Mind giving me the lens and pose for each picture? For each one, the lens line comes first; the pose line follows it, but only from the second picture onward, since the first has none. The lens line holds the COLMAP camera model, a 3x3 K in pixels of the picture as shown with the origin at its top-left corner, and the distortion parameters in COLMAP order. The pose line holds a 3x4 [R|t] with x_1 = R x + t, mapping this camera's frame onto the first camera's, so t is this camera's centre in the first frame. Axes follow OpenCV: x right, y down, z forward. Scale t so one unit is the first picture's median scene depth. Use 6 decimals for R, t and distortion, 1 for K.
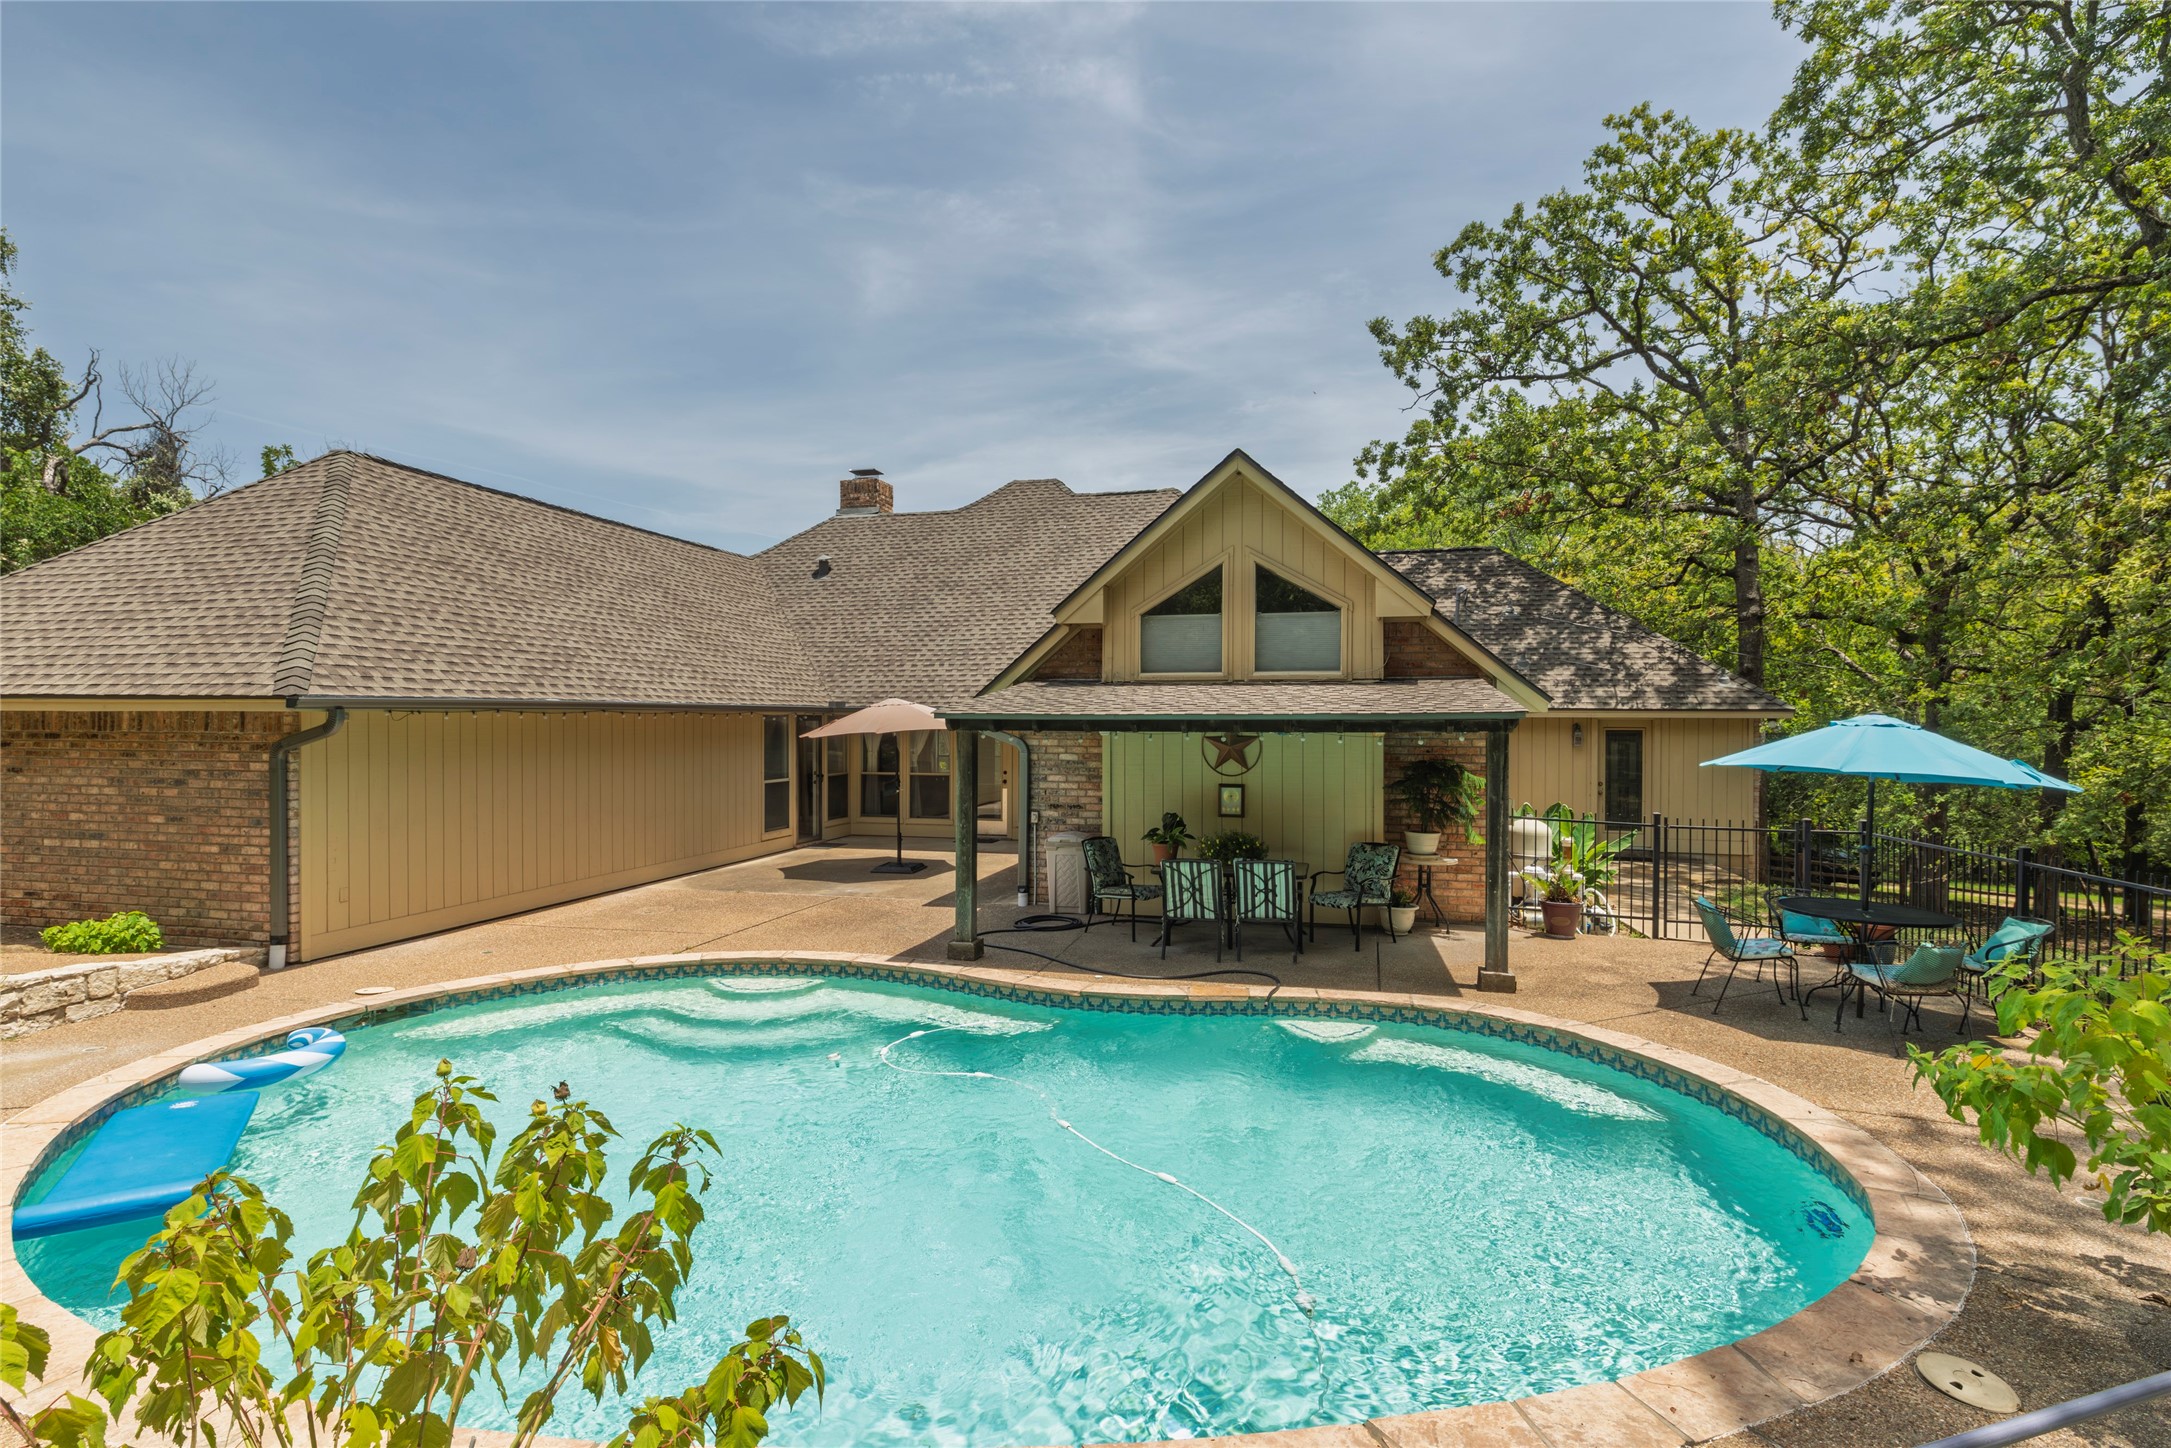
lens RADIAL K [[1043.8, 0, 1087.1], [0, 1043.8, 735.7], [0, 0, 1]] dist [0.000176, 0.000752]
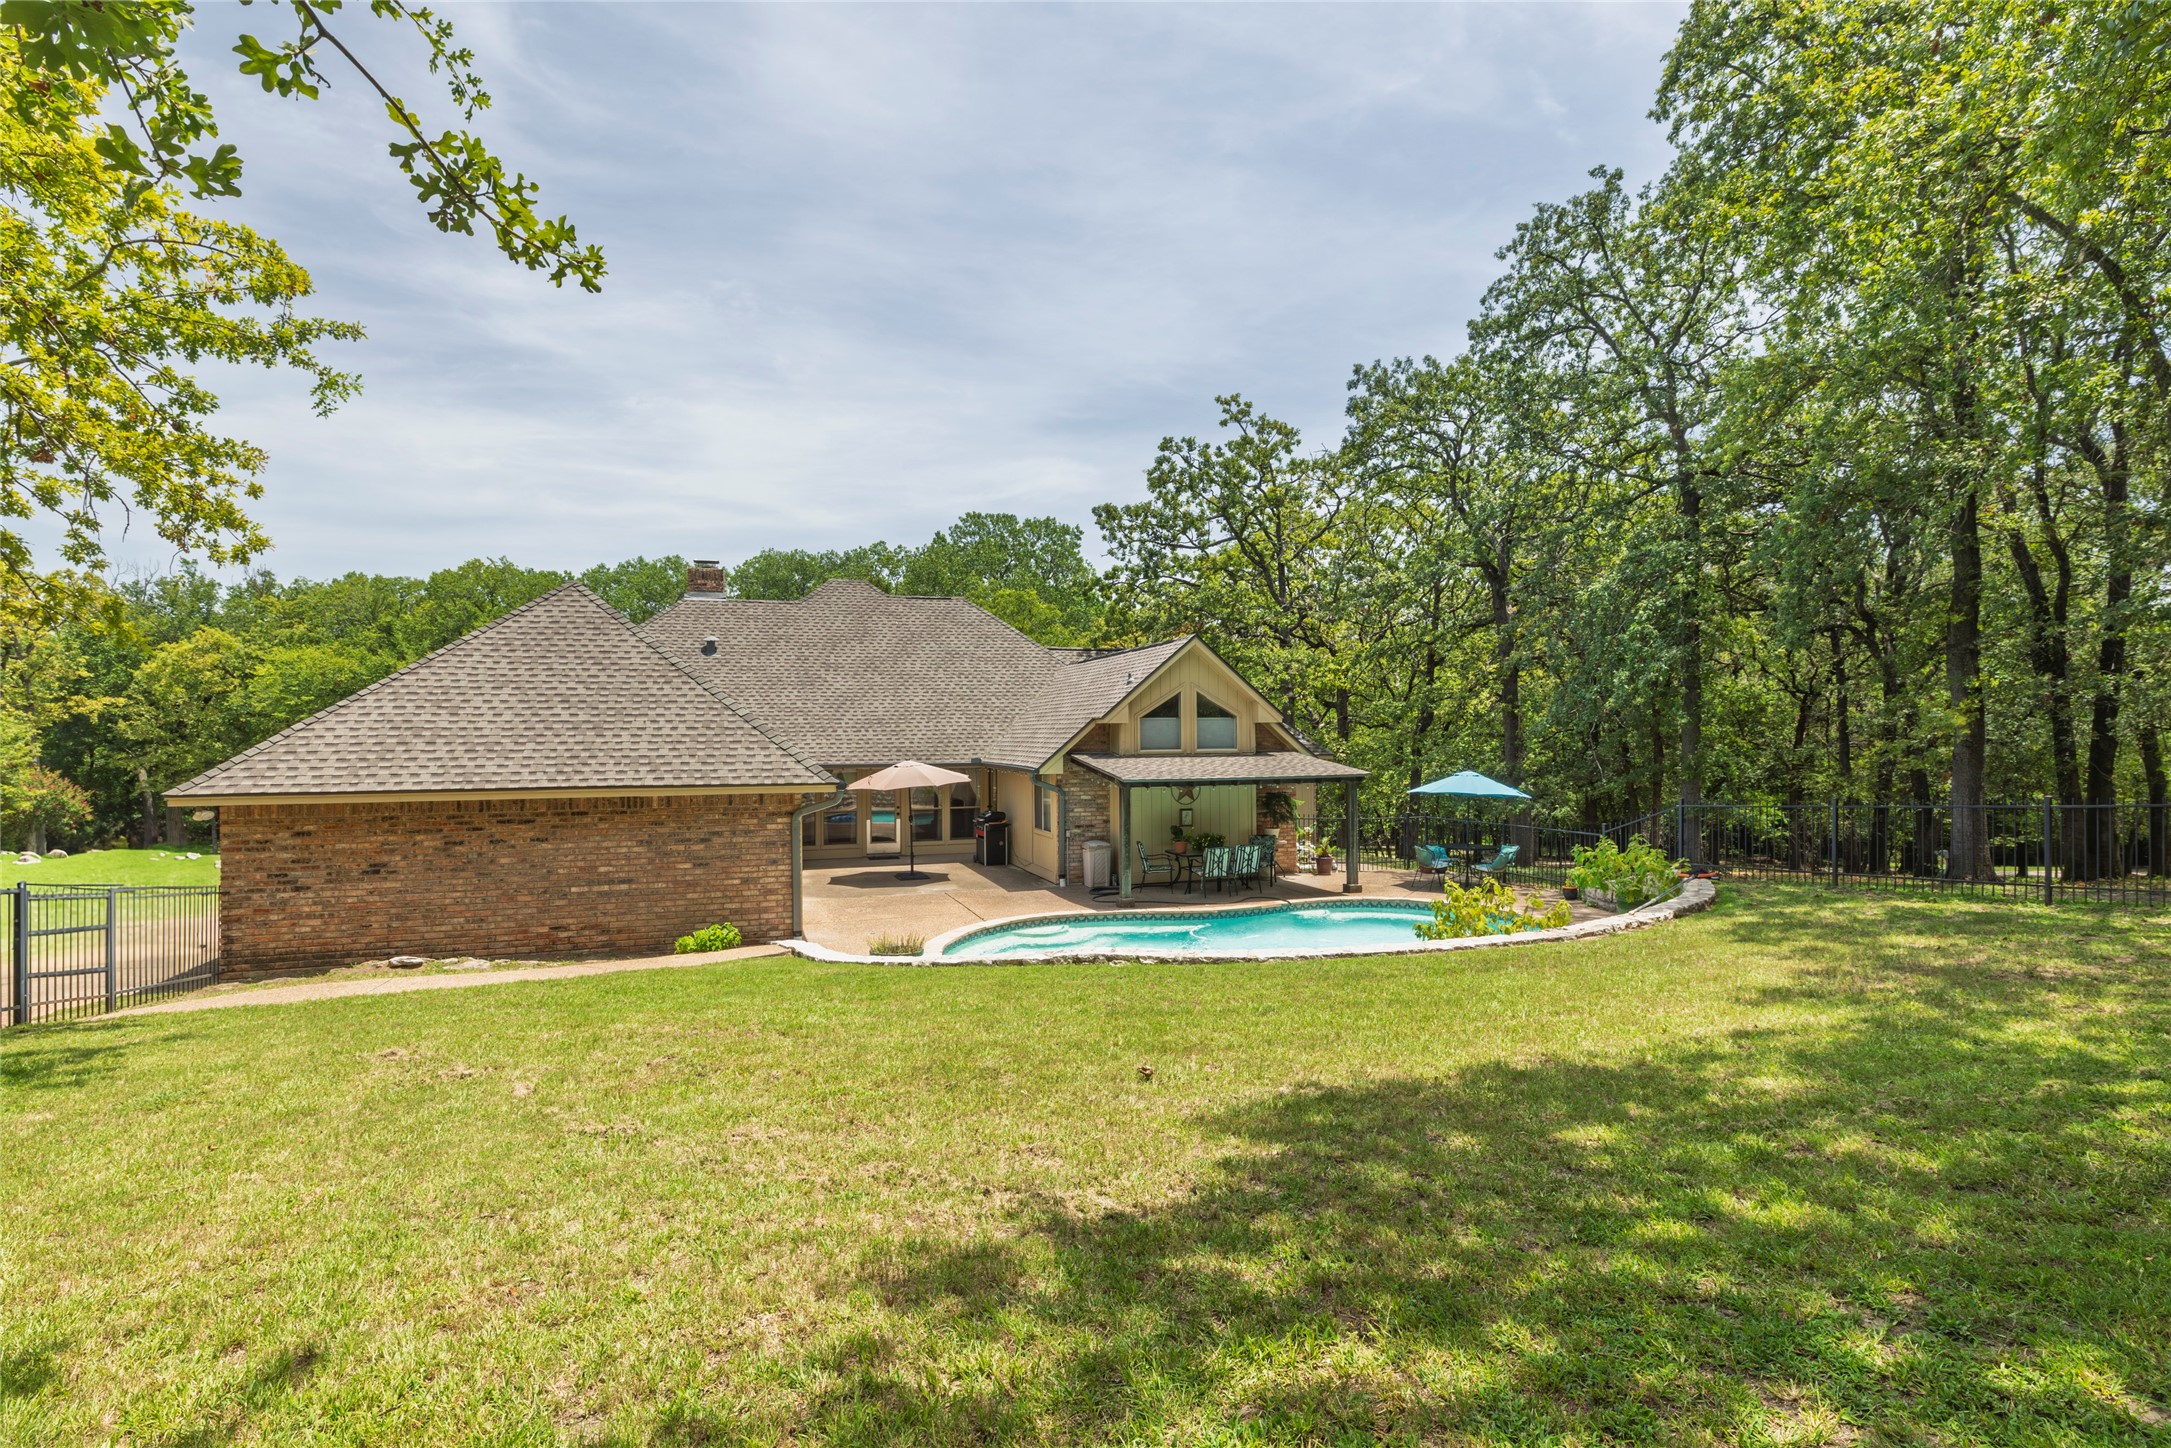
lens RADIAL K [[1043.8, 0, 1101.5], [0, 1043.8, 723.8], [0, 0, 1]] dist [0.000176, 0.000752]
pose [[0.838246, -0.002929, 0.545284, -0.951091], [0.018018, 0.999588, -0.022330, -0.063427], [-0.544994, 0.028543, 0.837954, -0.466661]]
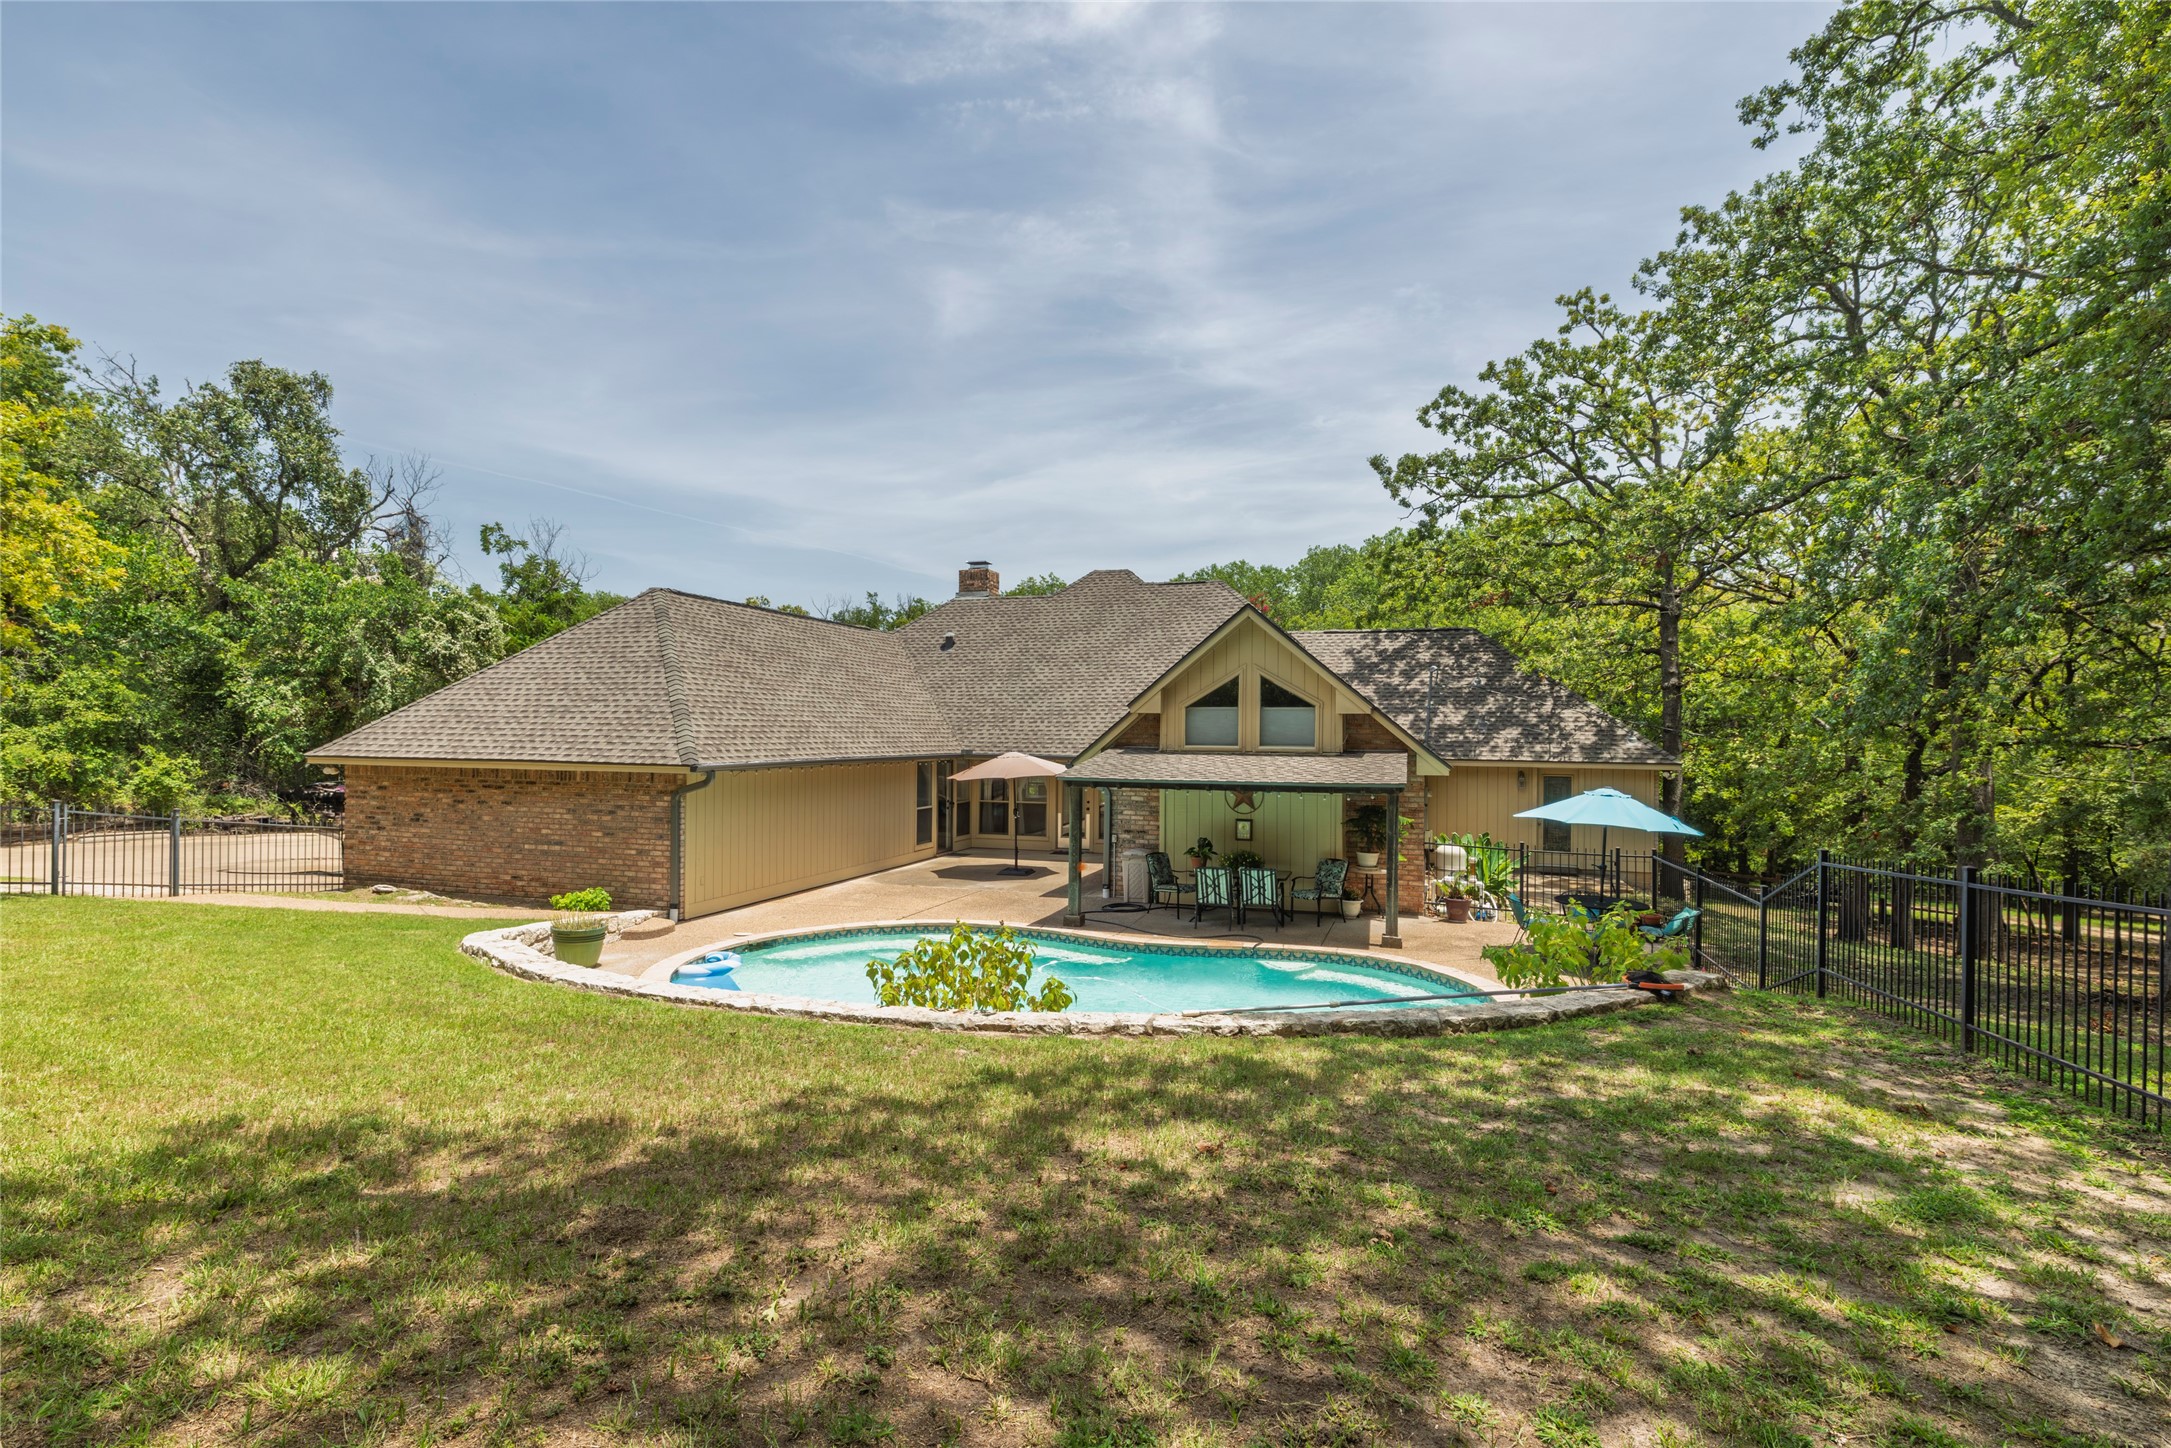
lens RADIAL K [[1043.8, 0, 1098.8], [0, 1043.8, 722.7], [0, 0, 1]] dist [0.000176, 0.000752]
pose [[0.998499, 0.006771, -0.054353, 0.007567], [-0.008143, 0.999653, -0.025062, -0.051050], [0.054165, 0.025467, 0.998207, -0.508667]]
